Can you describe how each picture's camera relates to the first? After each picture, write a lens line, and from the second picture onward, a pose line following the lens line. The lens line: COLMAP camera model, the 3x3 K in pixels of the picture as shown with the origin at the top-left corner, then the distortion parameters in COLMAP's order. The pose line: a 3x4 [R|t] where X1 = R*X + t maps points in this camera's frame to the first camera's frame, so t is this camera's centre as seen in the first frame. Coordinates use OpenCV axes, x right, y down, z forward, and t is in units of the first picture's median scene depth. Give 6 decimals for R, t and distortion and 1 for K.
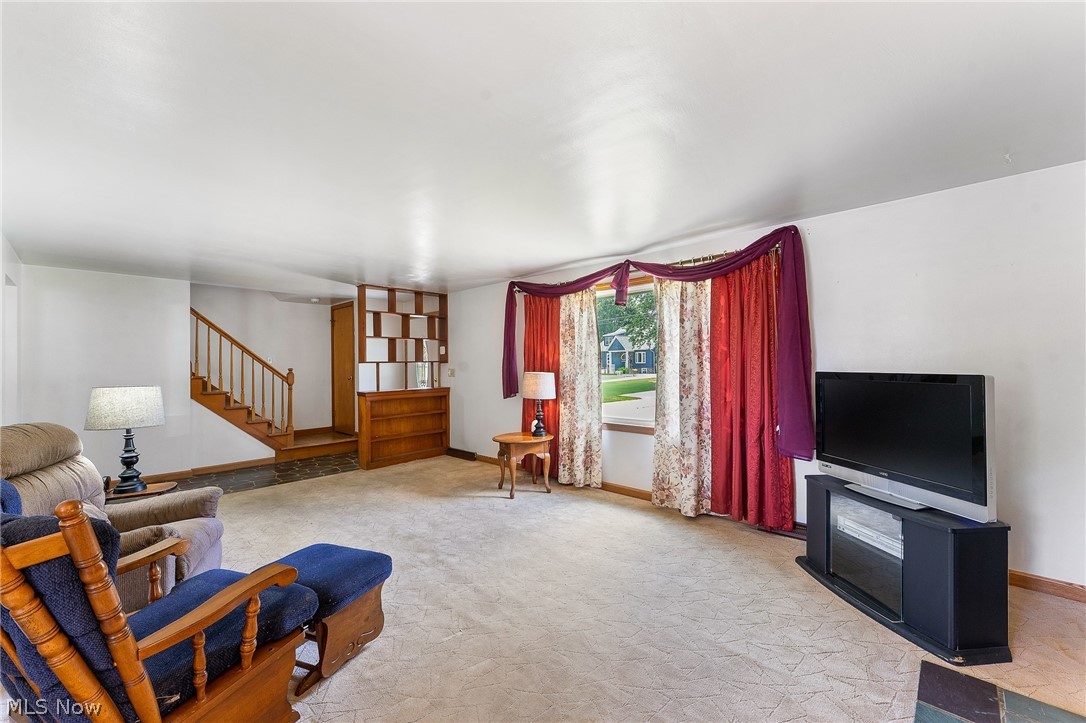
lens RADIAL K [[438.0, 0, 548.3], [0, 438.0, 359.6], [0, 0, 1]] dist [0.002858, -0.001377]
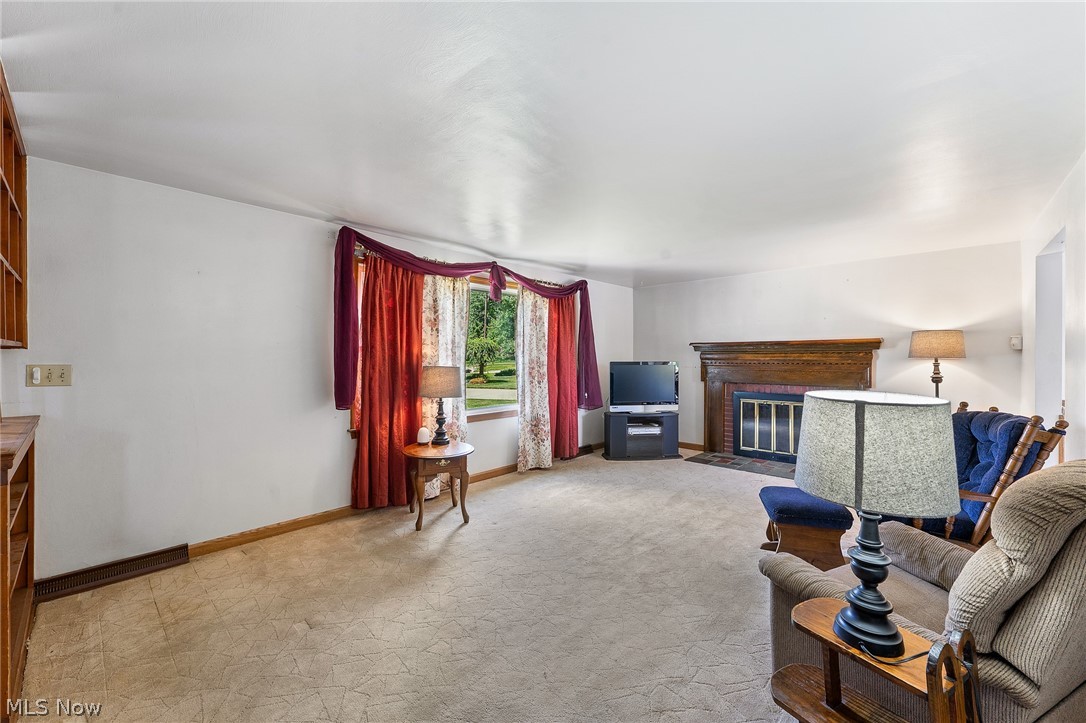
lens RADIAL K [[438.0, 0, 541.6], [0, 438.0, 362.2], [0, 0, 1]] dist [0.002858, -0.001377]
pose [[-0.014264, 0.004466, 0.999888, -0.902417], [-0.005566, 0.999974, -0.004545, 0.026887], [-0.999883, -0.005630, -0.014239, 0.887202]]
